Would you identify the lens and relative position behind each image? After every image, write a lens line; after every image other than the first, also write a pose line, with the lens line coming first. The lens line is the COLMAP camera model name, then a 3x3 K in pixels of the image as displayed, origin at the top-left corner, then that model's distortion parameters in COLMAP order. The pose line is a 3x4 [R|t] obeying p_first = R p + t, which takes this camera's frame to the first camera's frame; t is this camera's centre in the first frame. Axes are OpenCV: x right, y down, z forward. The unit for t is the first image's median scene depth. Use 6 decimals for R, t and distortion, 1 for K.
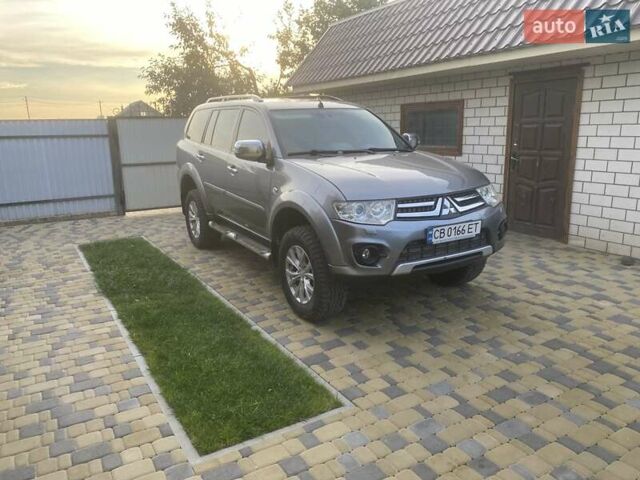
lens RADIAL K [[480.4, 0, 311.3], [0, 480.4, 241.4], [0, 0, 1]] dist [0.014416, -0.000591]
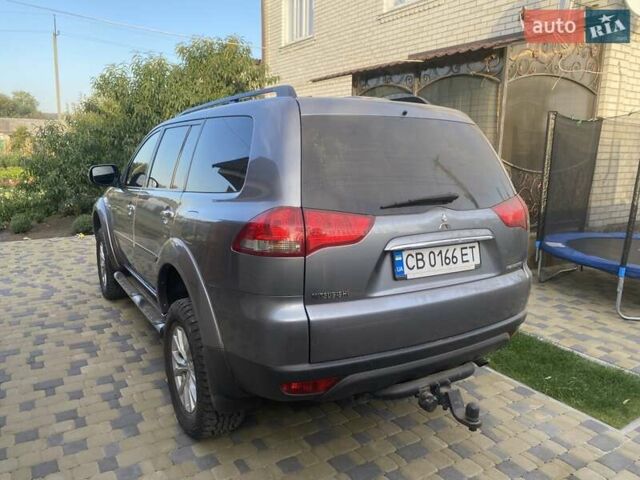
lens RADIAL K [[479.6, 0, 322.7], [0, 479.6, 237.6], [0, 0, 1]] dist [0.010710, 0.000669]
pose [[-0.998605, 0.011138, -0.051617, -0.168492], [-0.010812, 0.913663, 0.406328, -0.644715], [0.051686, 0.406319, -0.912268, 2.600670]]
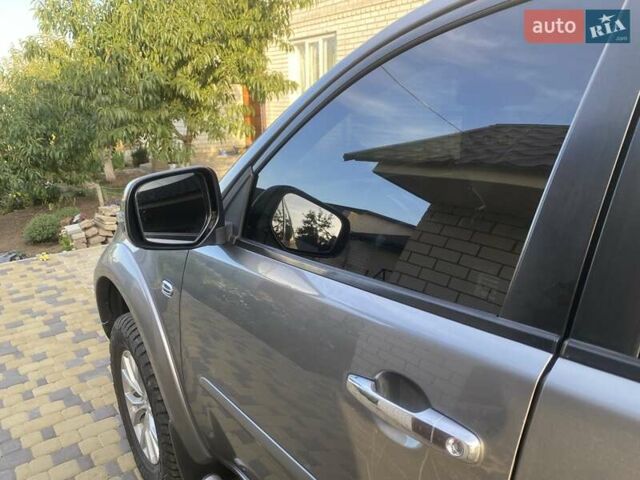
lens RADIAL K [[480.4, 0, 311.3], [0, 480.4, 241.4], [0, 0, 1]] dist [0.014416, -0.000591]
pose [[-0.991091, 0.071589, -0.112308, 0.252450], [0.007669, 0.872527, 0.488506, -0.434252], [0.132963, 0.483293, -0.865303, 1.731935]]
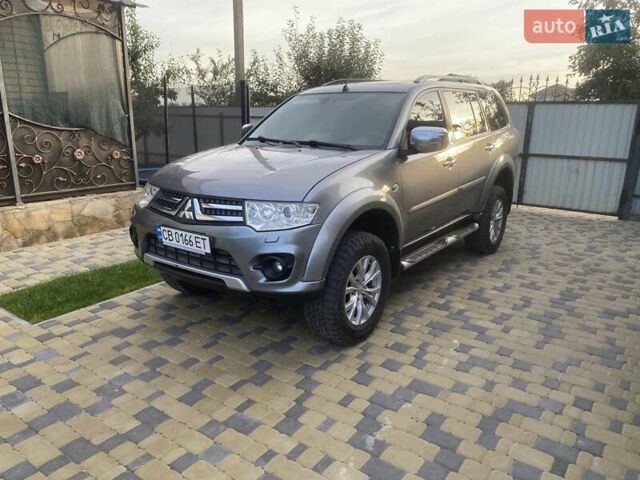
lens RADIAL K [[480.4, 0, 311.3], [0, 480.4, 241.4], [0, 0, 1]] dist [0.014416, -0.000591]
pose [[0.394901, 0.258014, -0.881749, 1.125775], [-0.229089, 0.957093, 0.177460, -0.217036], [0.889703, 0.131920, 0.437065, 0.822568]]
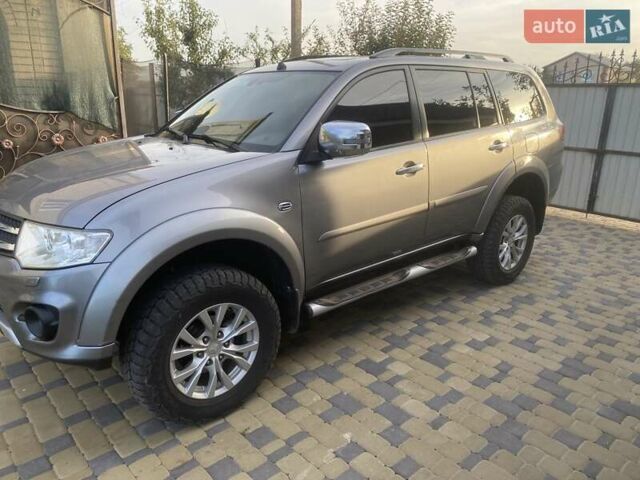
lens RADIAL K [[479.6, 0, 322.7], [0, 479.6, 237.6], [0, 0, 1]] dist [0.010710, 0.000669]
pose [[0.205600, 0.303534, -0.930374, 0.976101], [-0.246579, 0.936080, 0.250905, -0.328621], [0.947062, 0.177825, 0.267303, 1.247302]]
